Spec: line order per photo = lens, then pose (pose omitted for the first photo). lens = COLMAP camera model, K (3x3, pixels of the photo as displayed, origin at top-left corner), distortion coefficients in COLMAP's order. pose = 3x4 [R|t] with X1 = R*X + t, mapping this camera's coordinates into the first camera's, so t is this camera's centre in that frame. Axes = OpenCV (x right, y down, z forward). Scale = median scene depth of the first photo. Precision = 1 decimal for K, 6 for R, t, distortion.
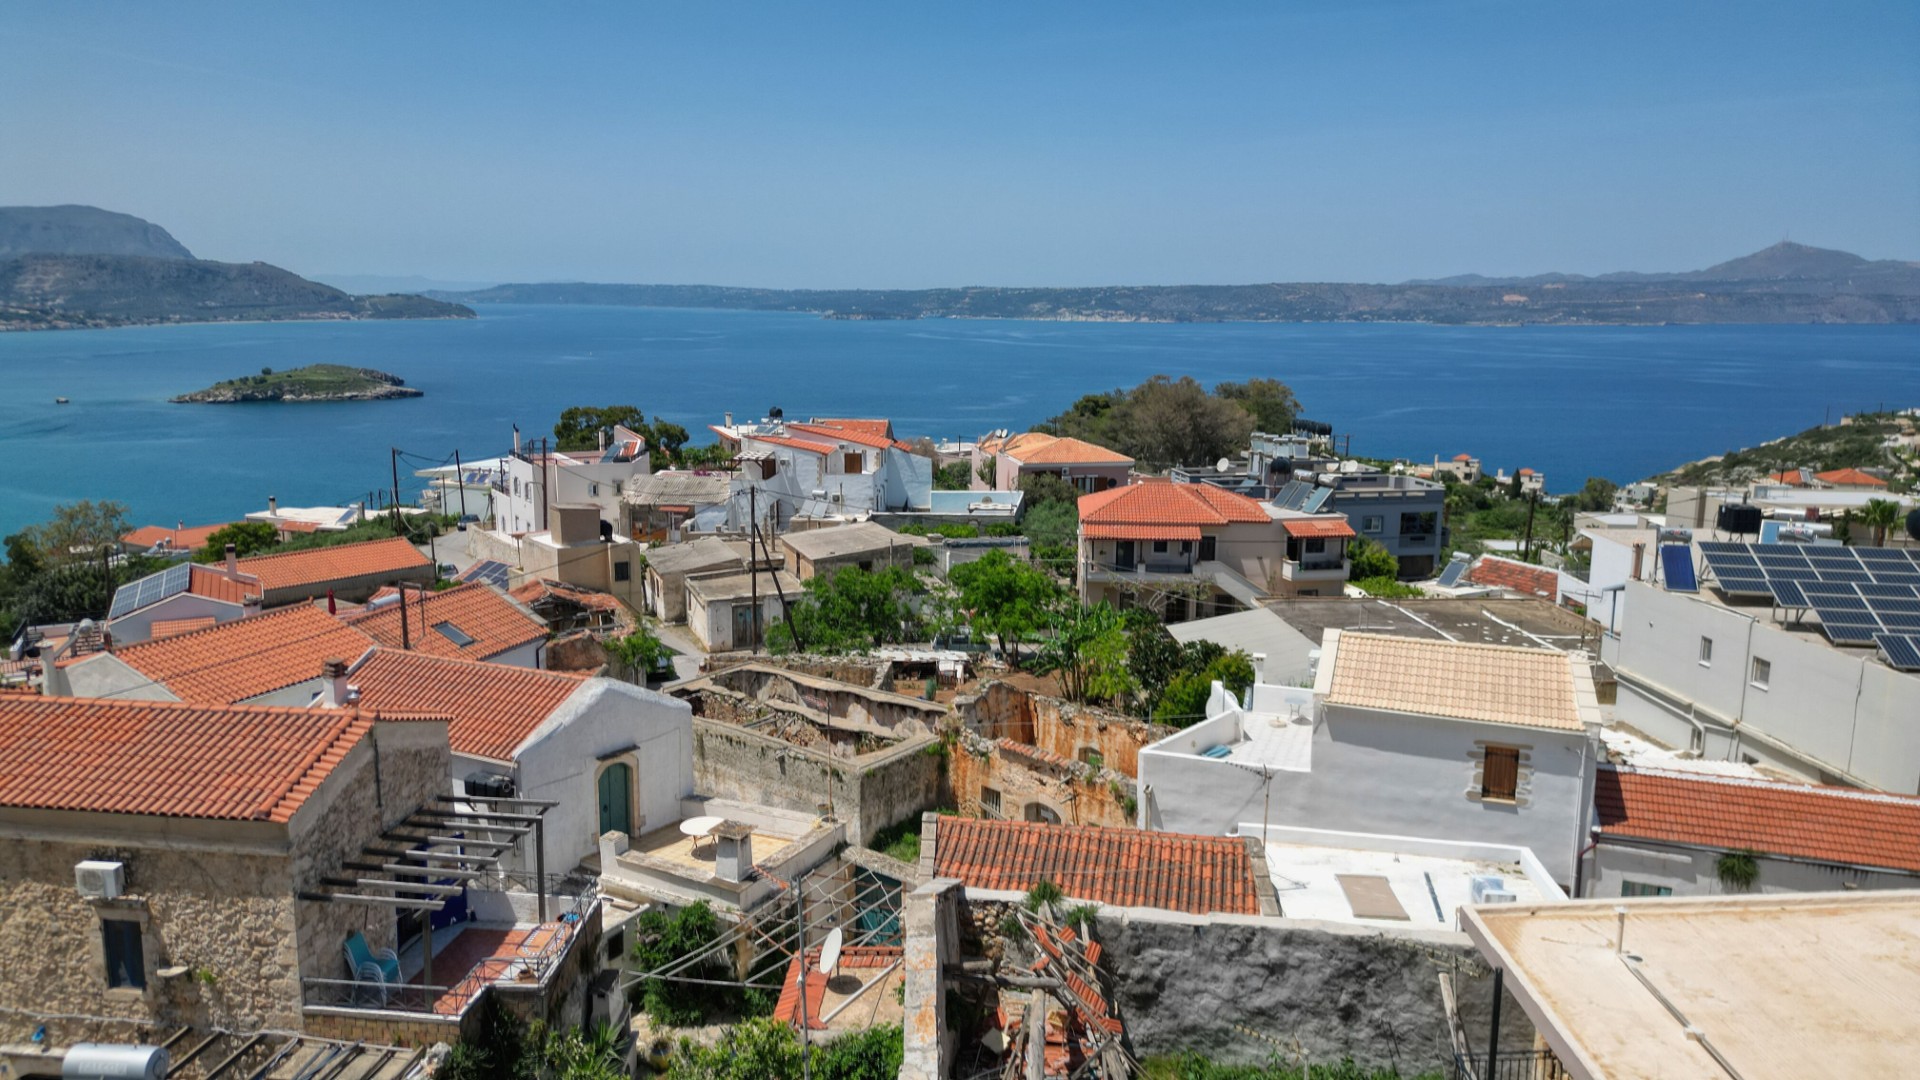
lens RADIAL K [[1425.7, 0, 970.4], [0, 1425.7, 543.1], [0, 0, 1]] dist [0.091874, -0.107443]
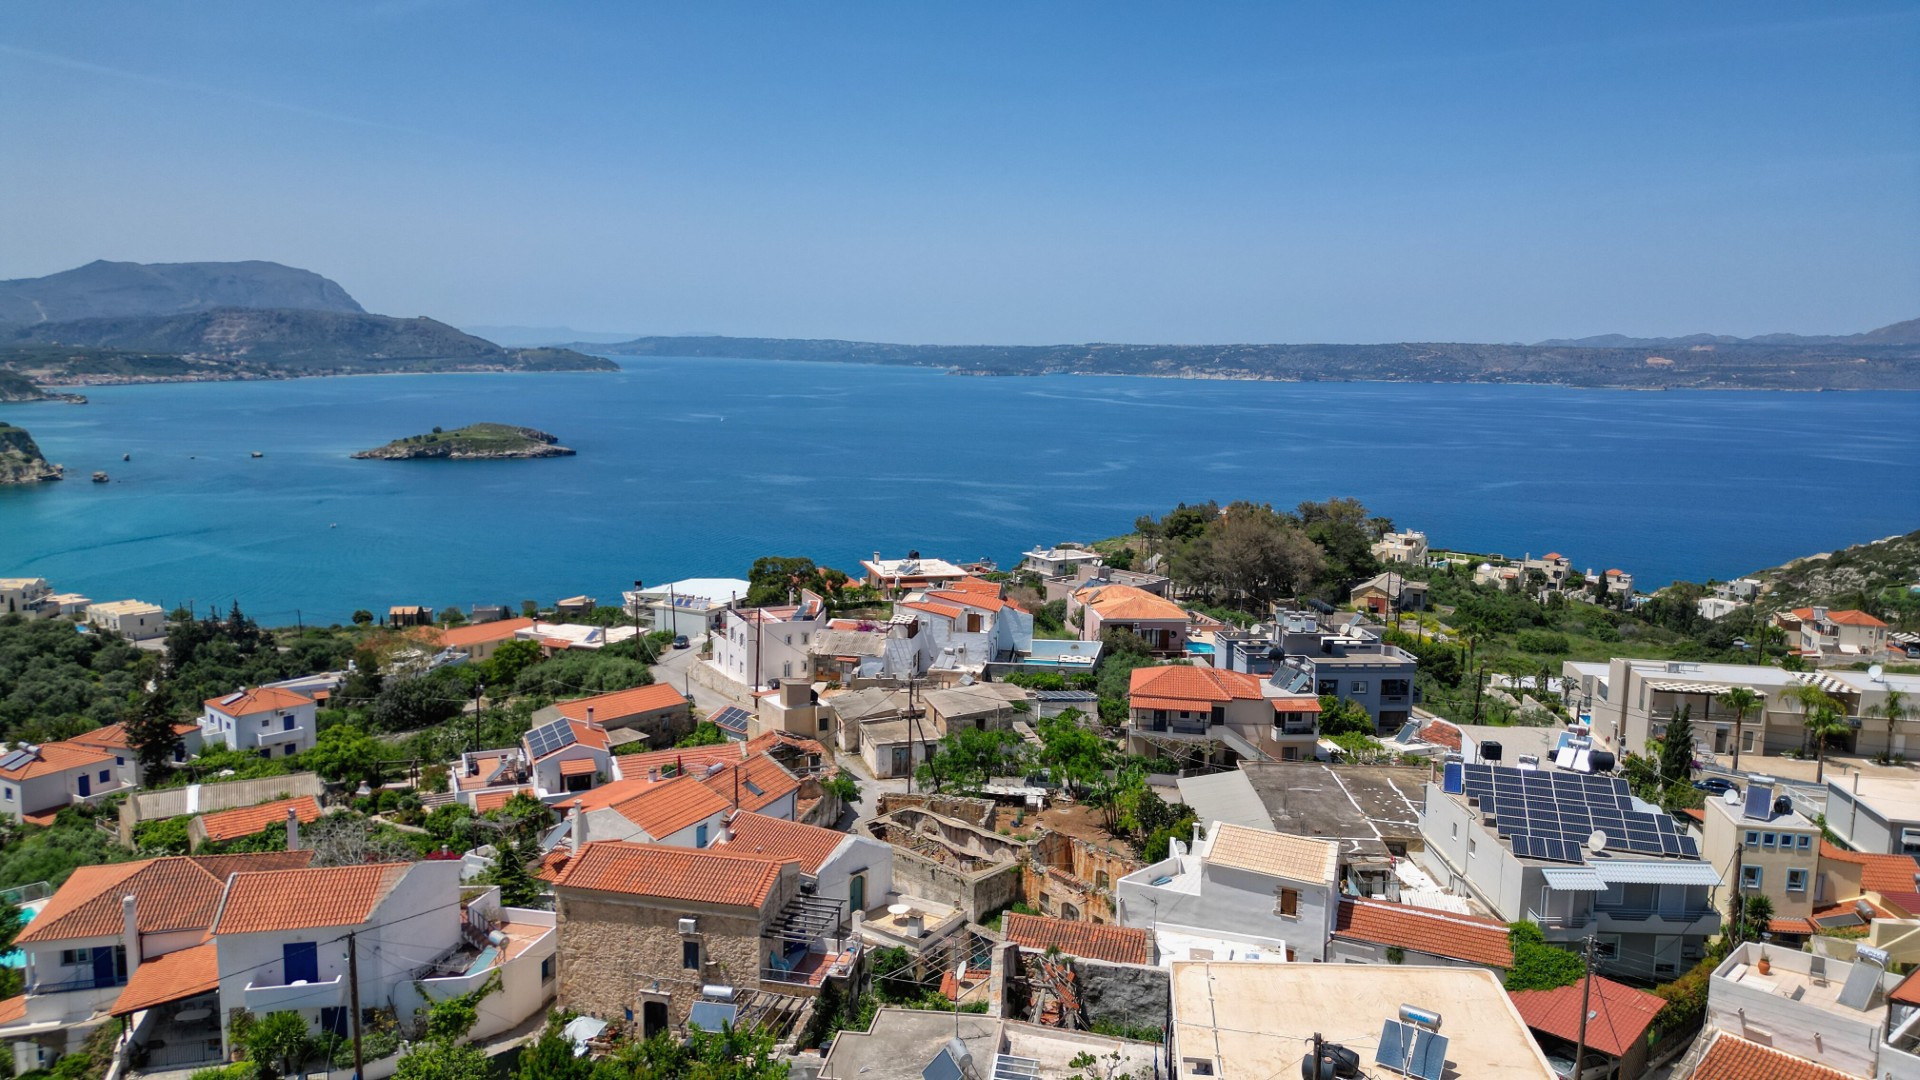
lens RADIAL K [[1425.7, 0, 970.4], [0, 1425.7, 543.1], [0, 0, 1]] dist [0.091874, -0.107443]
pose [[0.996215, 0.026614, -0.082745, 0.031523], [-0.029536, 0.998976, -0.034285, -0.112521], [0.081748, 0.036599, 0.995981, -0.458921]]
